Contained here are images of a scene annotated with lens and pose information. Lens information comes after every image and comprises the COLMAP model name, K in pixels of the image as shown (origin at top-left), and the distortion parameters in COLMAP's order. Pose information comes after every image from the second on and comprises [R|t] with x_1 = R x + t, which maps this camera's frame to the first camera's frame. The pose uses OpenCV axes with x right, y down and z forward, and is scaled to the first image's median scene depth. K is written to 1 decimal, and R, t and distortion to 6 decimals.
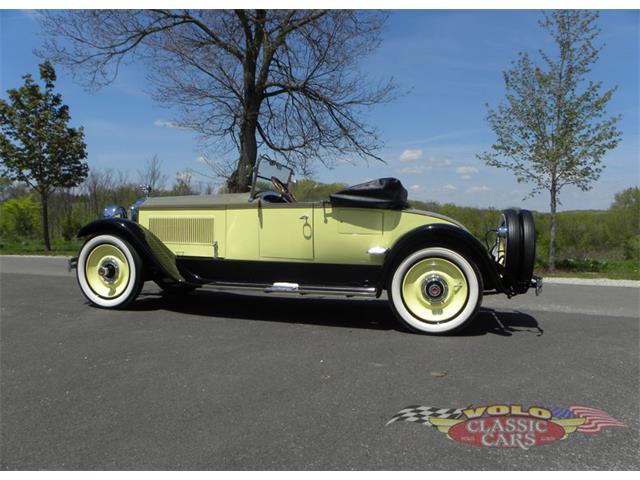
lens RADIAL K [[493.5, 0, 321.3], [0, 493.5, 240.2], [0, 0, 1]] dist [-0.159759, 0.121111]
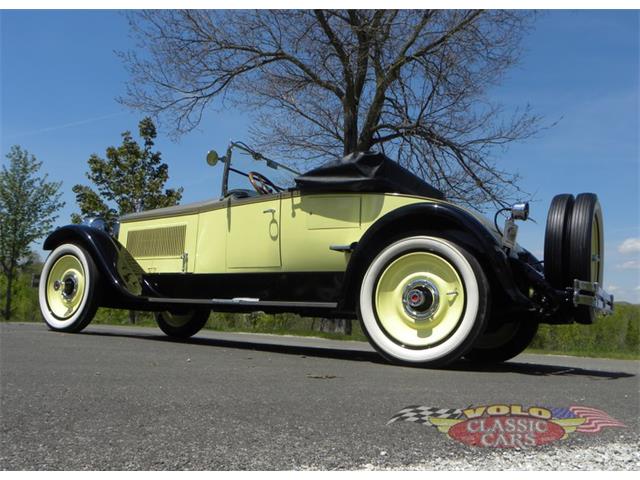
lens RADIAL K [[597.3, 0, 325.4], [0, 597.3, 240.6], [0, 0, 1]] dist [-0.049180, 0.012153]
pose [[0.953848, -0.010387, -0.300112, 0.128576], [-0.044422, 0.983525, -0.175228, 0.062144], [0.296987, 0.180472, 0.937672, 0.060490]]
